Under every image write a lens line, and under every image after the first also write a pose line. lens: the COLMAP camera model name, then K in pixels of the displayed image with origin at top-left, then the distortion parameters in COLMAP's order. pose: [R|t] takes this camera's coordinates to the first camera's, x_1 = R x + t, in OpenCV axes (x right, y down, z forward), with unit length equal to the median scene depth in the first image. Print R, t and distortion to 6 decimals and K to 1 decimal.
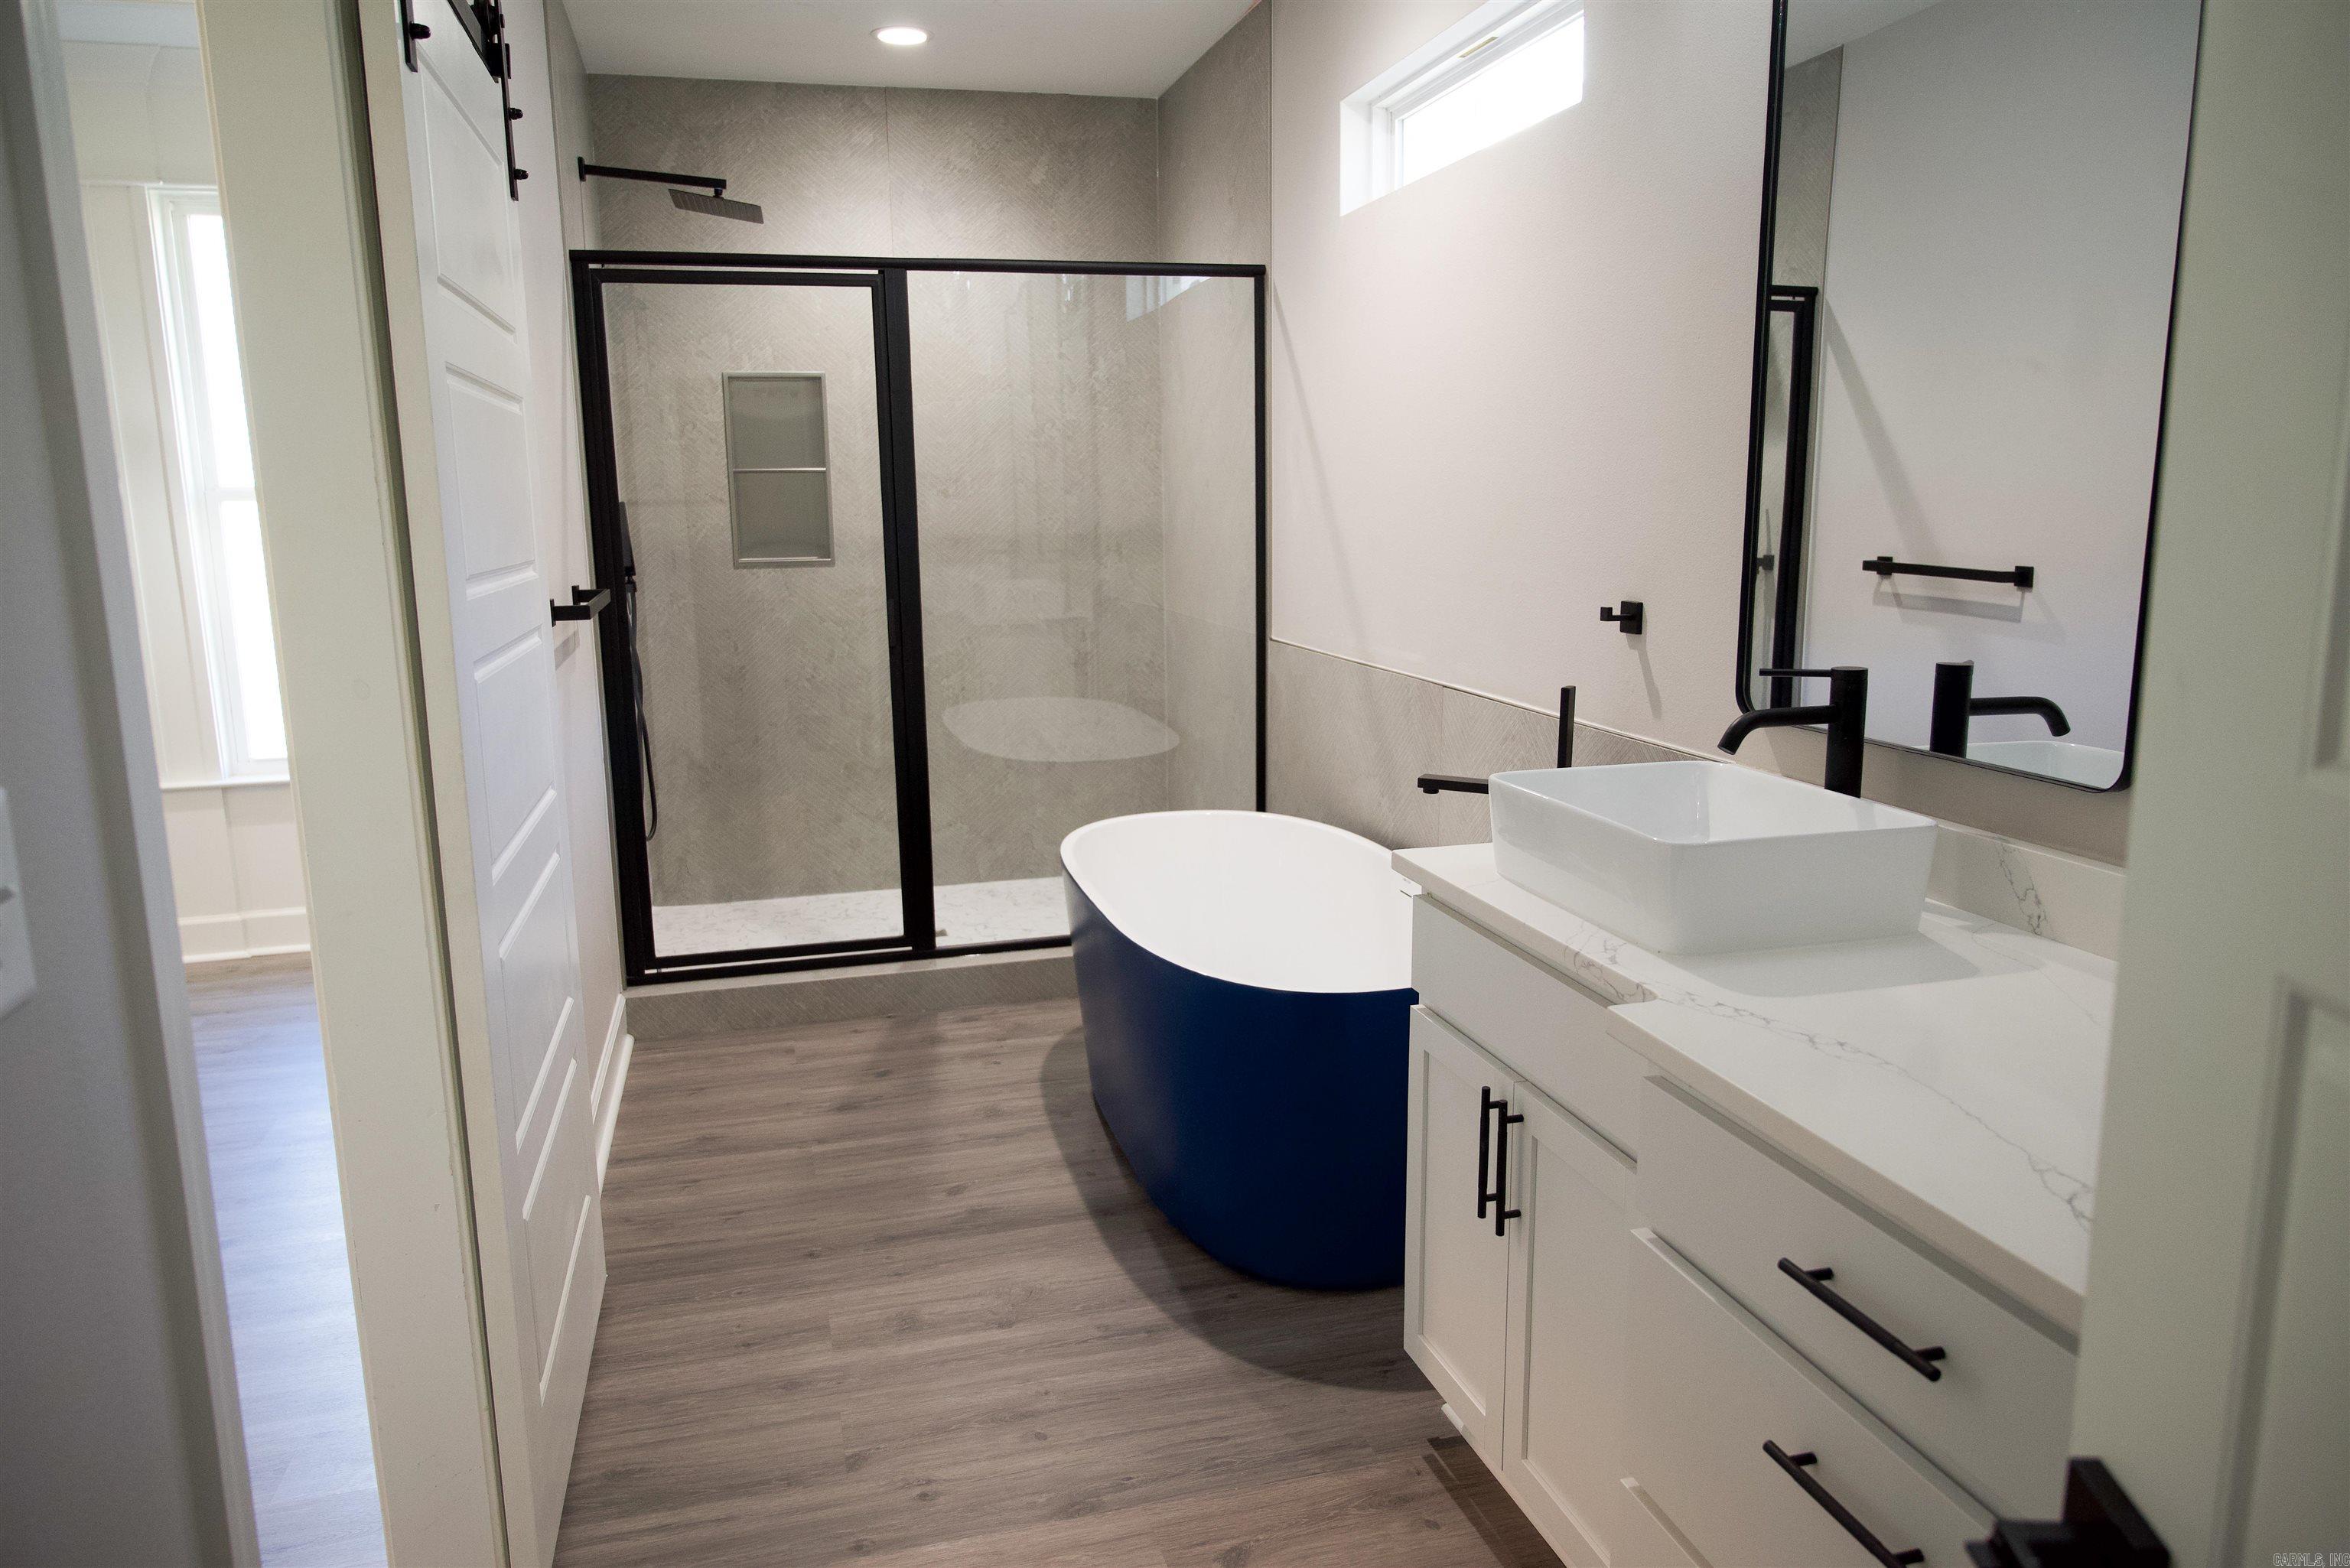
lens RADIAL K [[1552.8, 0, 1175.0], [0, 1552.8, 784.0], [0, 0, 1]] dist [-0.012265, -0.000457]
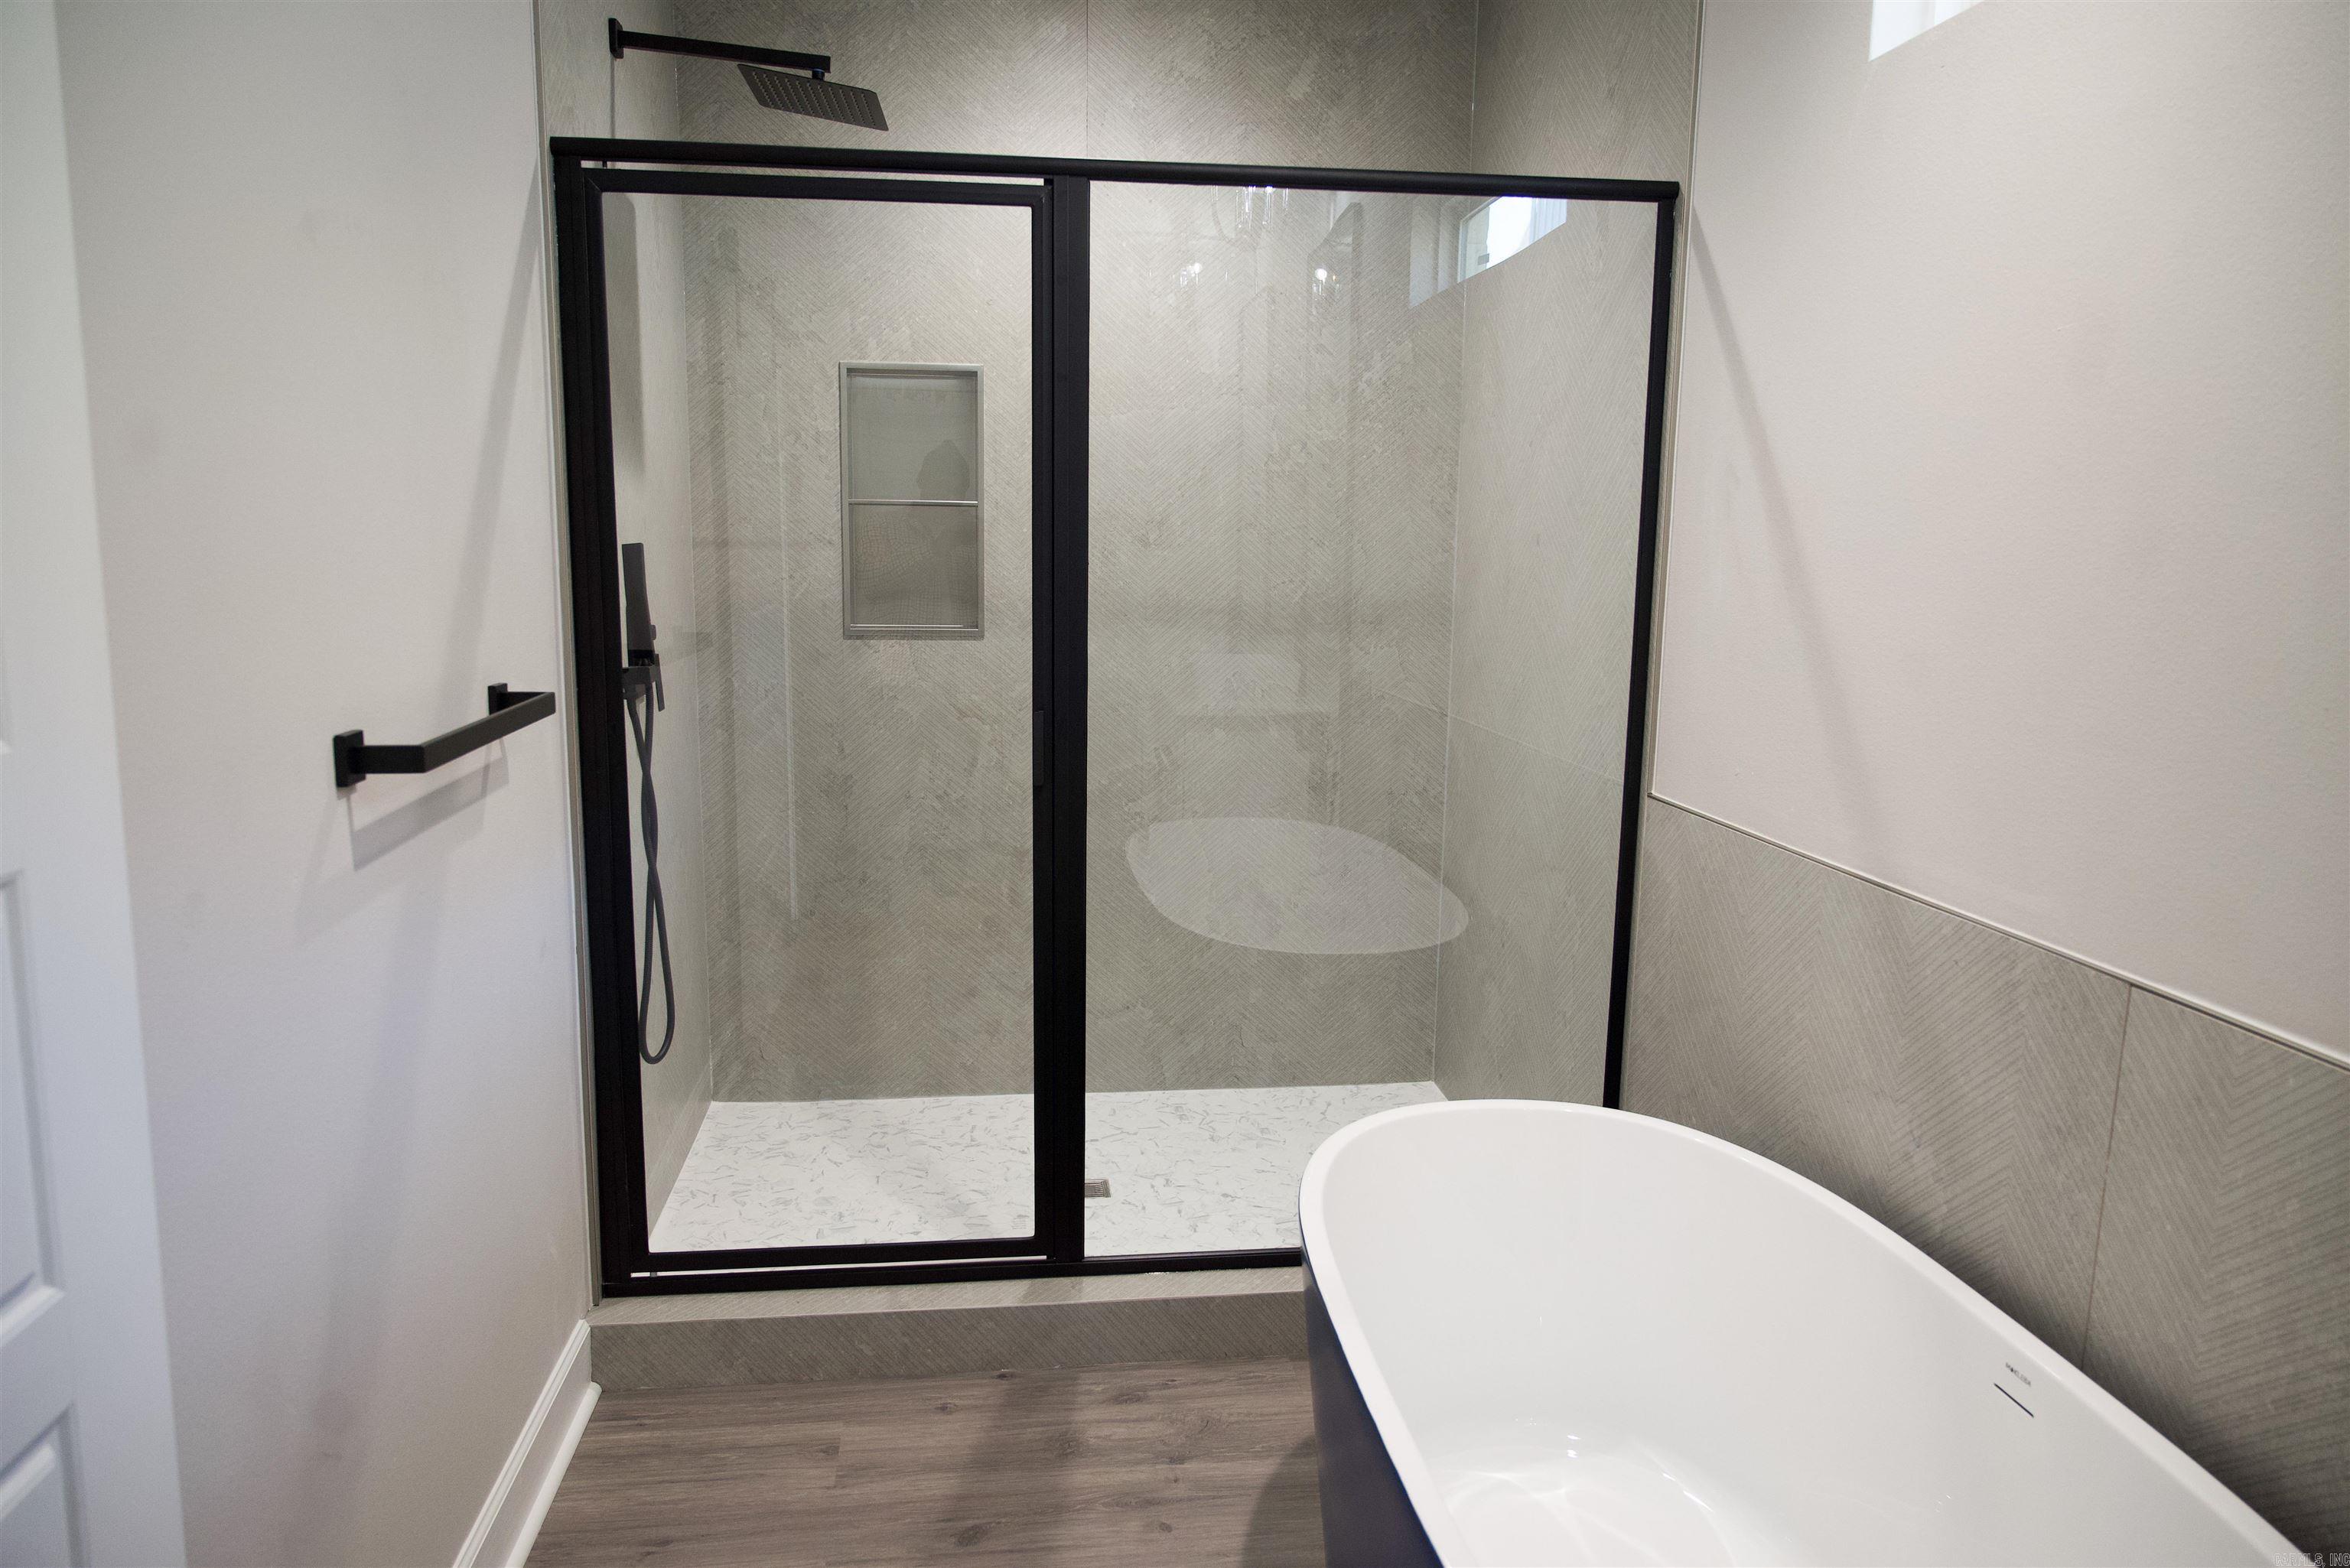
lens RADIAL K [[1584.9, 0, 1165.3], [0, 1584.9, 799.3], [0, 0, 1]] dist [-0.019975, -0.001061]
pose [[0.989267, 0.049772, -0.137381, -0.041945], [-0.052820, 0.998430, -0.018629, -0.070788], [0.136238, 0.025686, 0.990343, 0.360454]]
